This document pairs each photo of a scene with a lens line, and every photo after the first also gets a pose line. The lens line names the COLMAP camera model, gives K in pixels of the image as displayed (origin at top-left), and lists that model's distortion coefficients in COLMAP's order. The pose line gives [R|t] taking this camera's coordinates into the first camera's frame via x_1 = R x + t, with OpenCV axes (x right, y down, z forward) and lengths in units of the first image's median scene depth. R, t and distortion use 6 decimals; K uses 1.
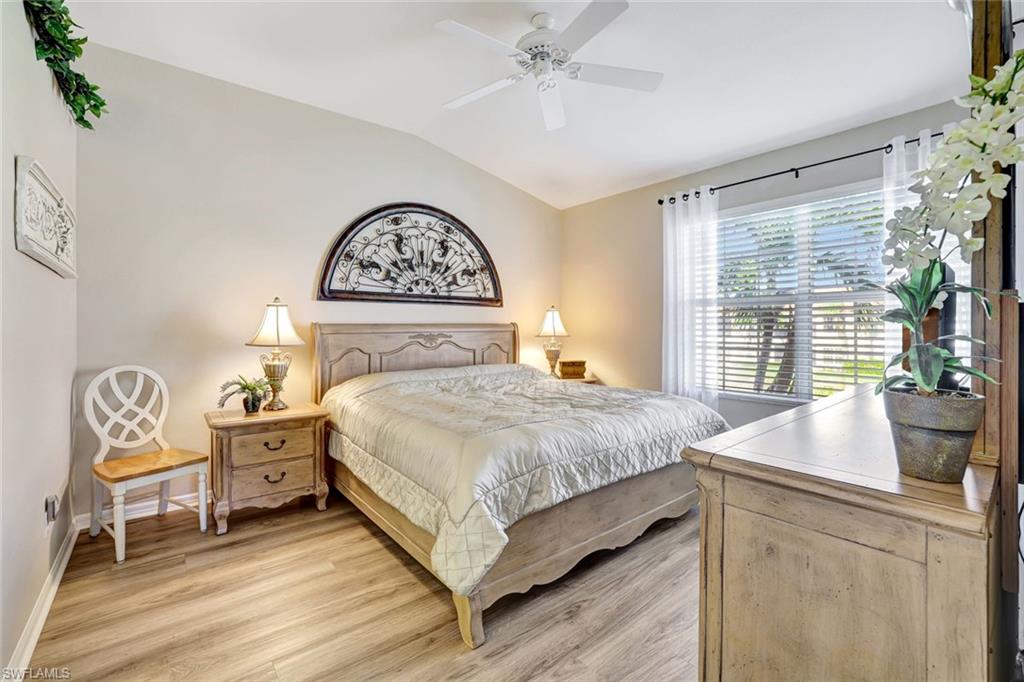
lens RADIAL K [[463.8, 0, 505.6], [0, 463.8, 334.1], [0, 0, 1]] dist [-0.003369, -0.000235]
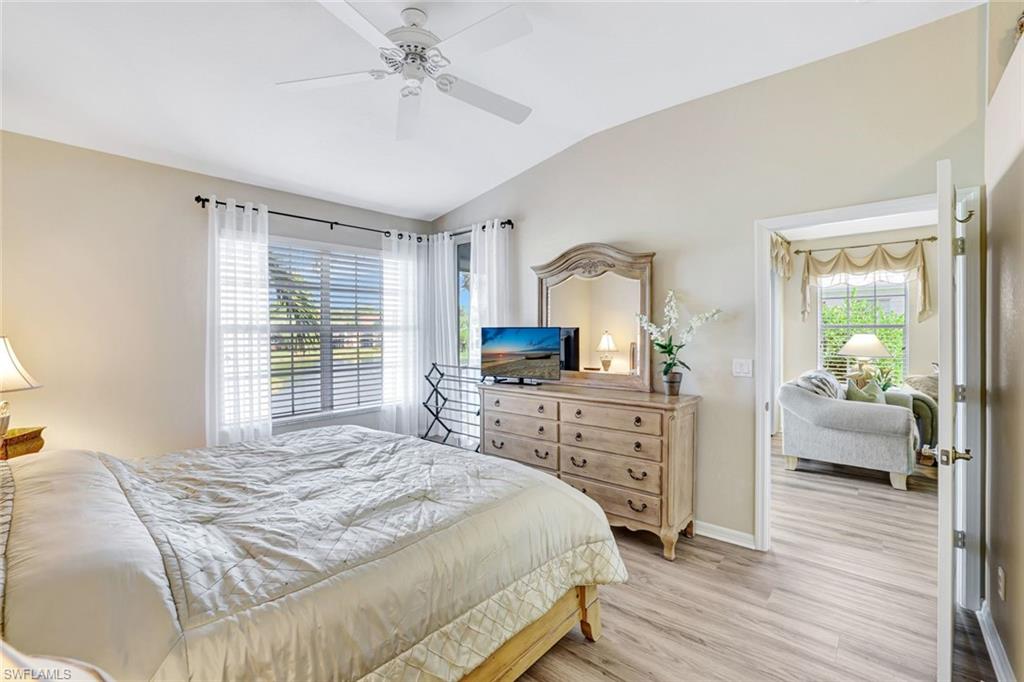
lens RADIAL K [[463.8, 0, 505.6], [0, 463.8, 334.1], [0, 0, 1]] dist [-0.003369, -0.000235]
pose [[-0.197581, -0.009844, 0.980237, -0.567229], [0.014877, 0.999804, 0.013039, -0.062825], [-0.980174, 0.017159, -0.197396, 0.691856]]
